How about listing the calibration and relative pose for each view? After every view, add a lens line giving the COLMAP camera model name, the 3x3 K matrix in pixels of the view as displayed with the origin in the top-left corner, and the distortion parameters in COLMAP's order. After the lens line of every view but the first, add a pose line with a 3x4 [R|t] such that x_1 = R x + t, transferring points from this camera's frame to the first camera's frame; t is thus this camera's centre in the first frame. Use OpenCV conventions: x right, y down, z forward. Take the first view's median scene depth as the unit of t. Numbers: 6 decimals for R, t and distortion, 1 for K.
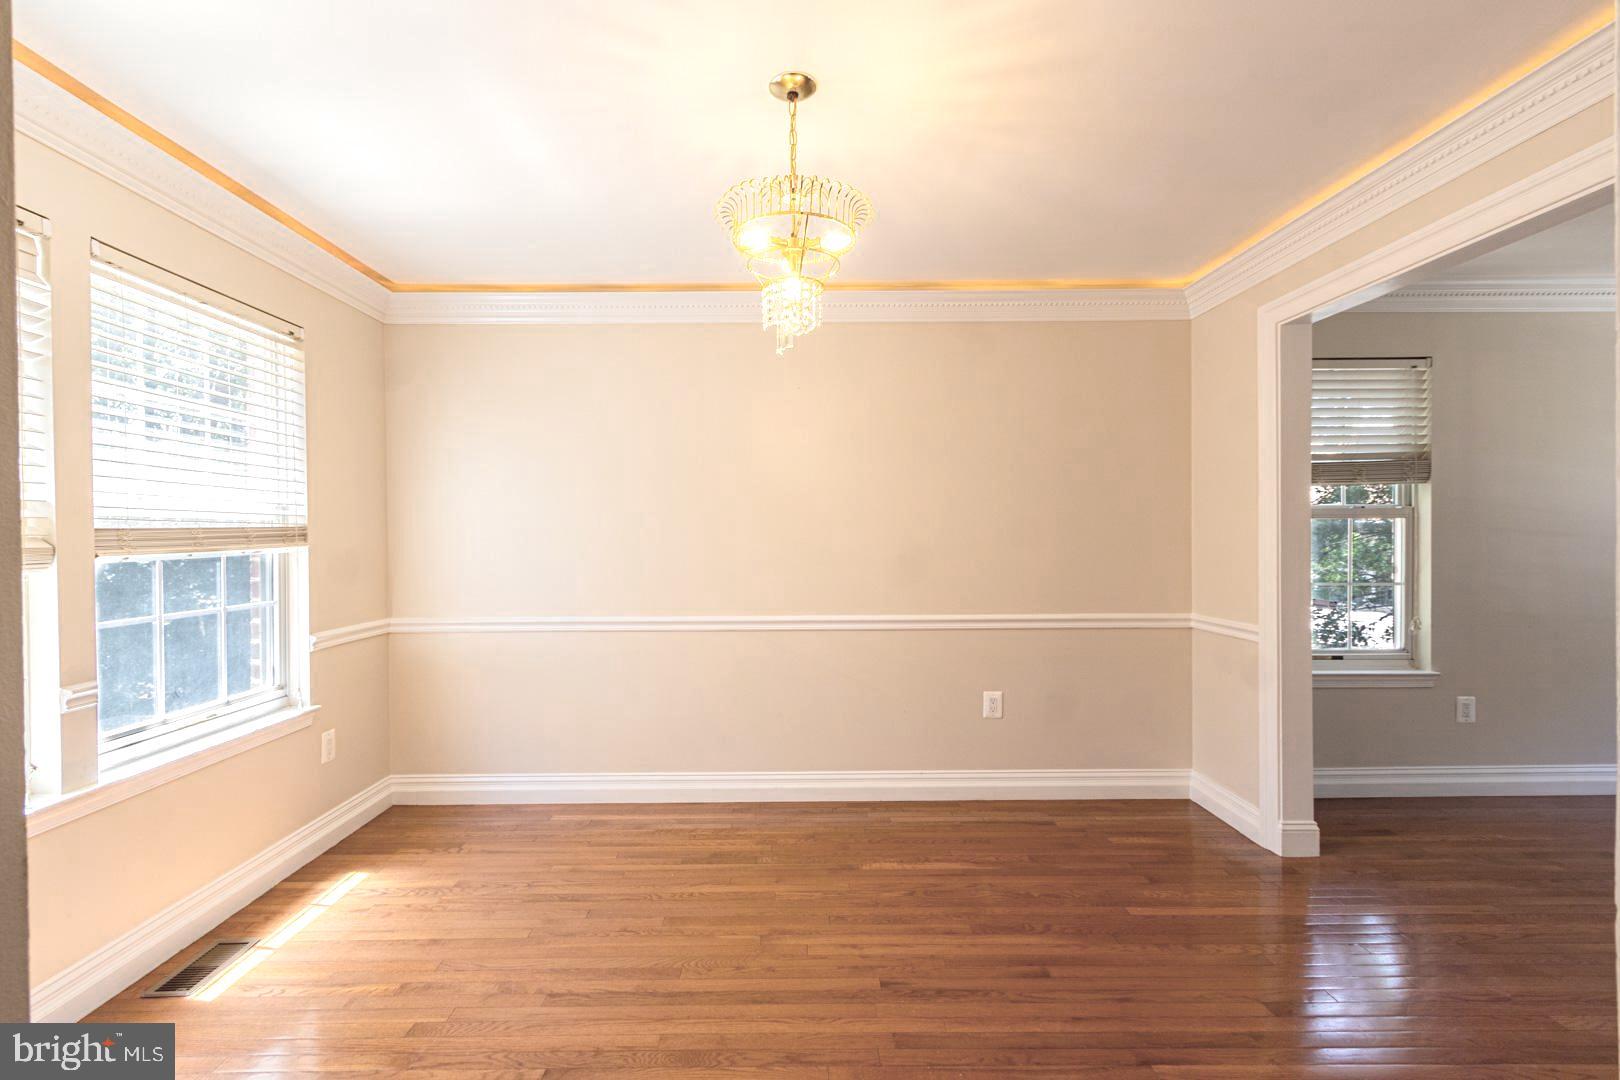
lens RADIAL K [[733.5, 0, 787.7], [0, 733.5, 542.1], [0, 0, 1]] dist [0.001858, 0.000257]
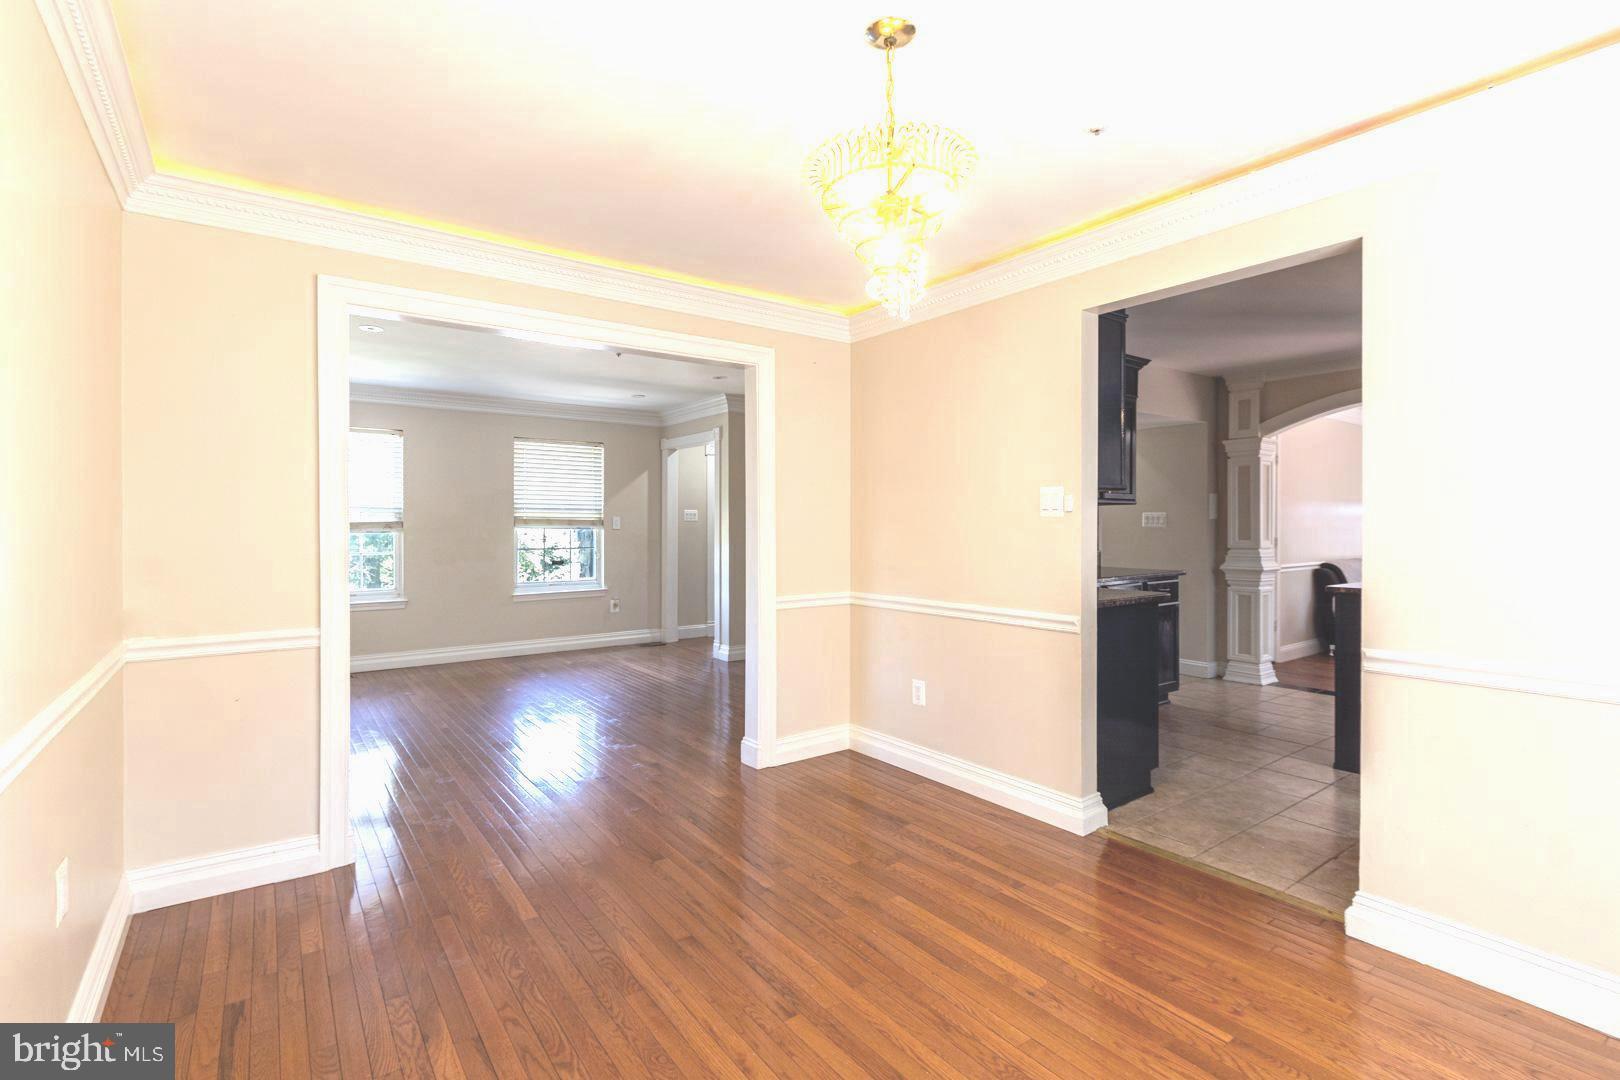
lens RADIAL K [[744.2, 0, 809.2], [0, 744.2, 530.7], [0, 0, 1]] dist [0.000728, 0.000063]
pose [[-0.593283, 0.001085, 0.804994, -0.633432], [0.010208, 0.999929, 0.006176, 0.002434], [-0.804930, 0.011882, -0.593251, 1.554797]]
